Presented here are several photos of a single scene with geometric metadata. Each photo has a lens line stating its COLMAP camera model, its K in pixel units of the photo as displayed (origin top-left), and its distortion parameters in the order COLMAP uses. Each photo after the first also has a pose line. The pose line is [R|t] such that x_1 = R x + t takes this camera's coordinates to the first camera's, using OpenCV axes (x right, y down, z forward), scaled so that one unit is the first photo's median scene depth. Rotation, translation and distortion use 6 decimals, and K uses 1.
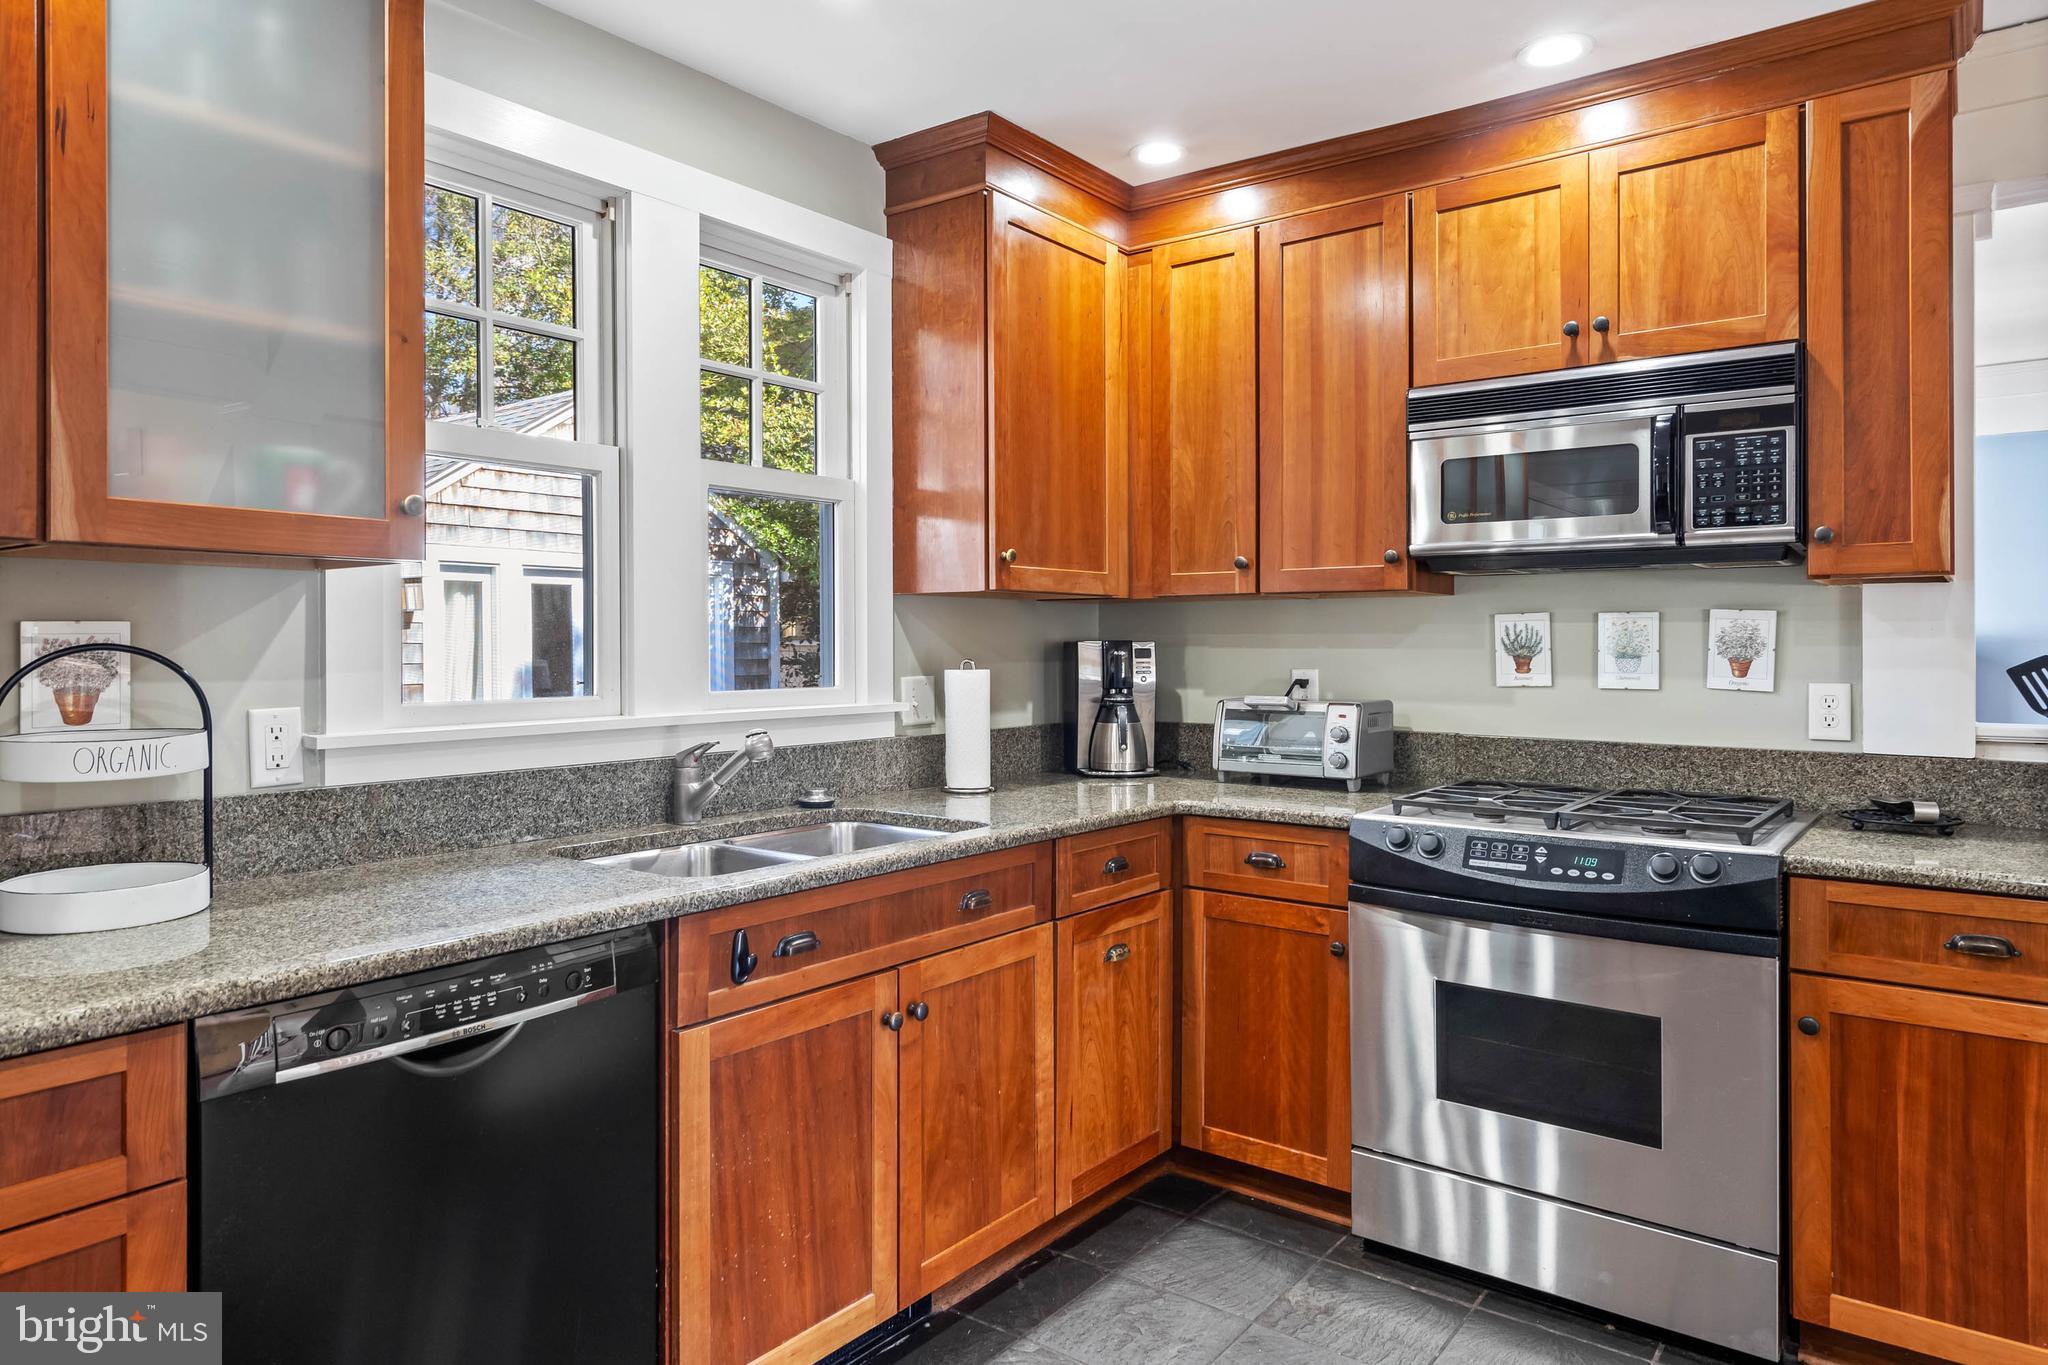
lens RADIAL K [[1241.7, 0, 987.6], [0, 1241.7, 651.7], [0, 0, 1]] dist [0.004485, 0.000992]
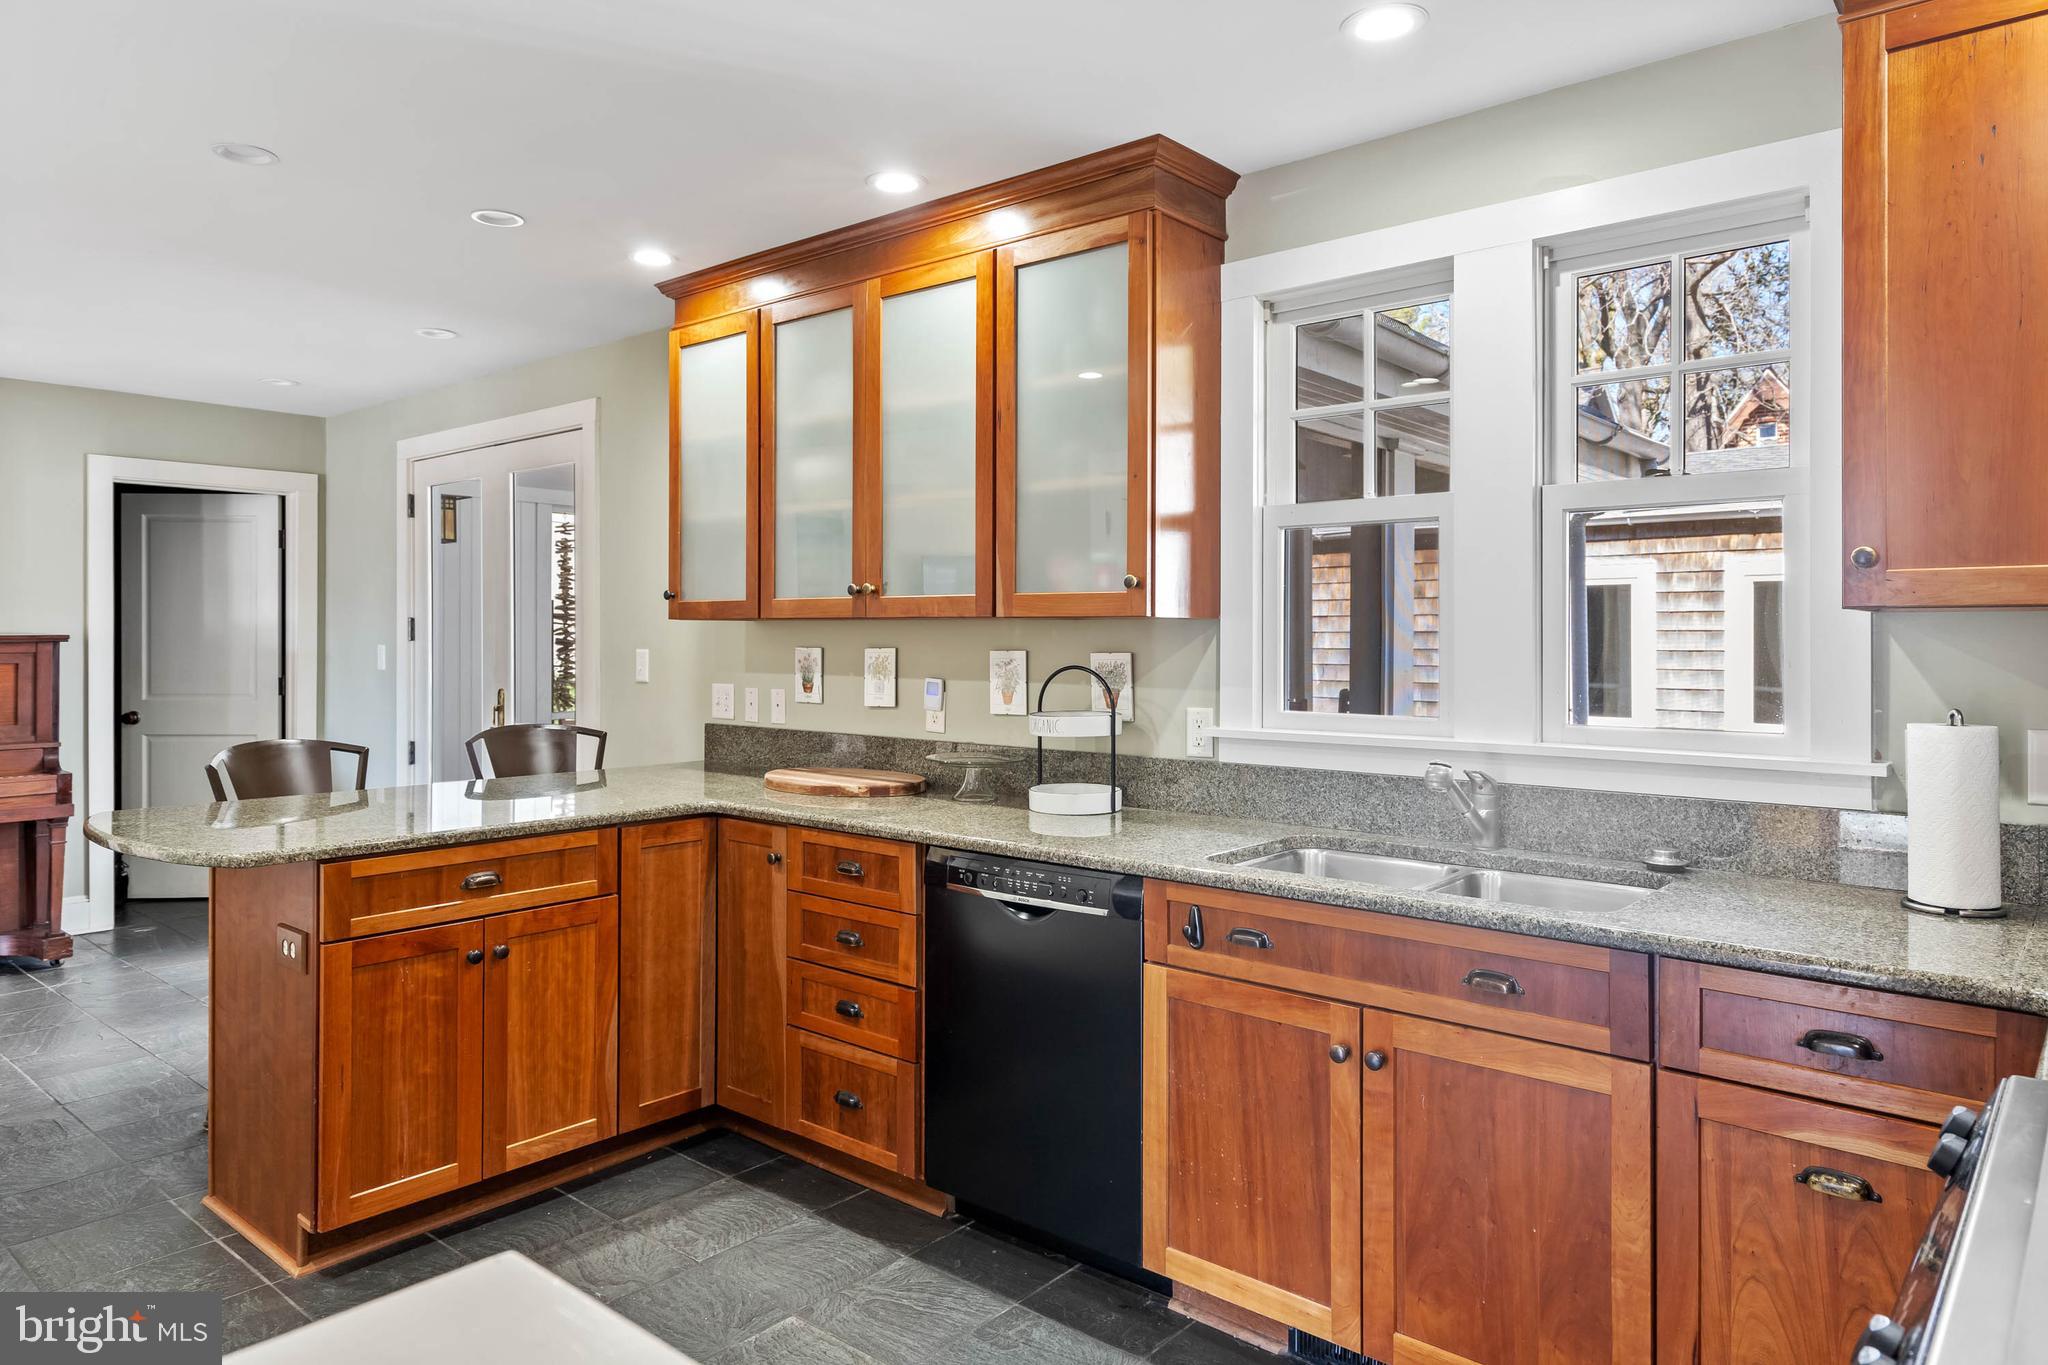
lens RADIAL K [[1241.7, 0, 1063.5], [0, 1241.7, 640.9], [0, 0, 1]] dist [0.004485, 0.000992]
pose [[0.003382, 0.003484, -0.999988, 0.806113], [-0.009601, 0.999948, 0.003452, -0.034685], [0.999948, 0.009589, 0.003415, 0.661219]]
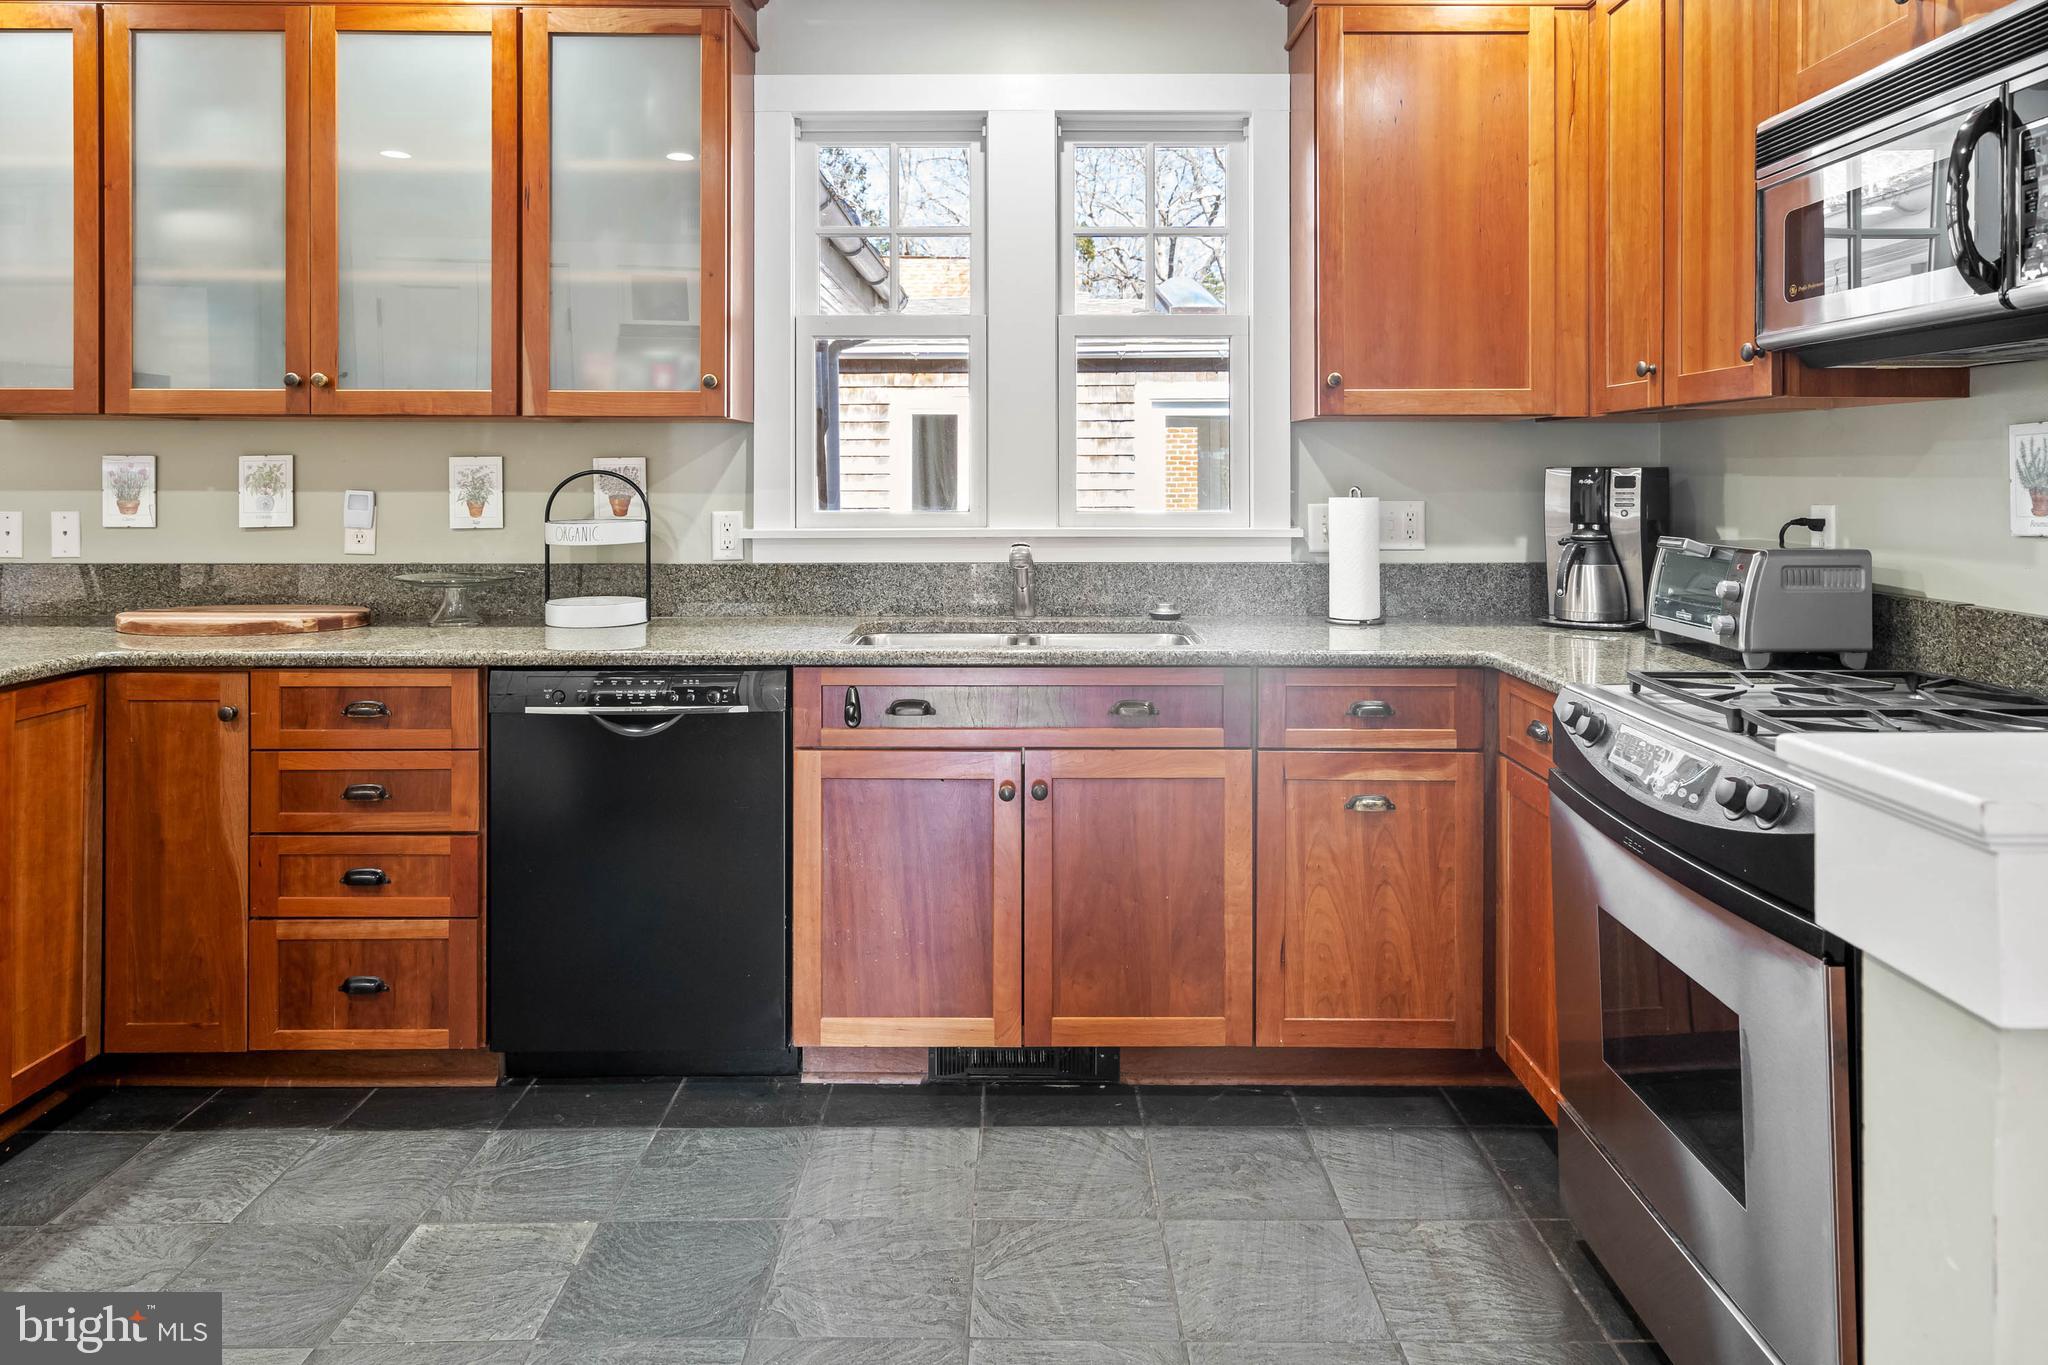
lens RADIAL K [[1259.9, 0, 1032.8], [0, 1259.9, 479.3], [0, 0, 1]] dist [0.000281, 0.002298]
pose [[0.632282, 0.005173, -0.774721, 0.738468], [-0.005162, 0.999984, 0.002465, -0.000815], [0.774721, 0.002441, 0.632299, 0.230570]]
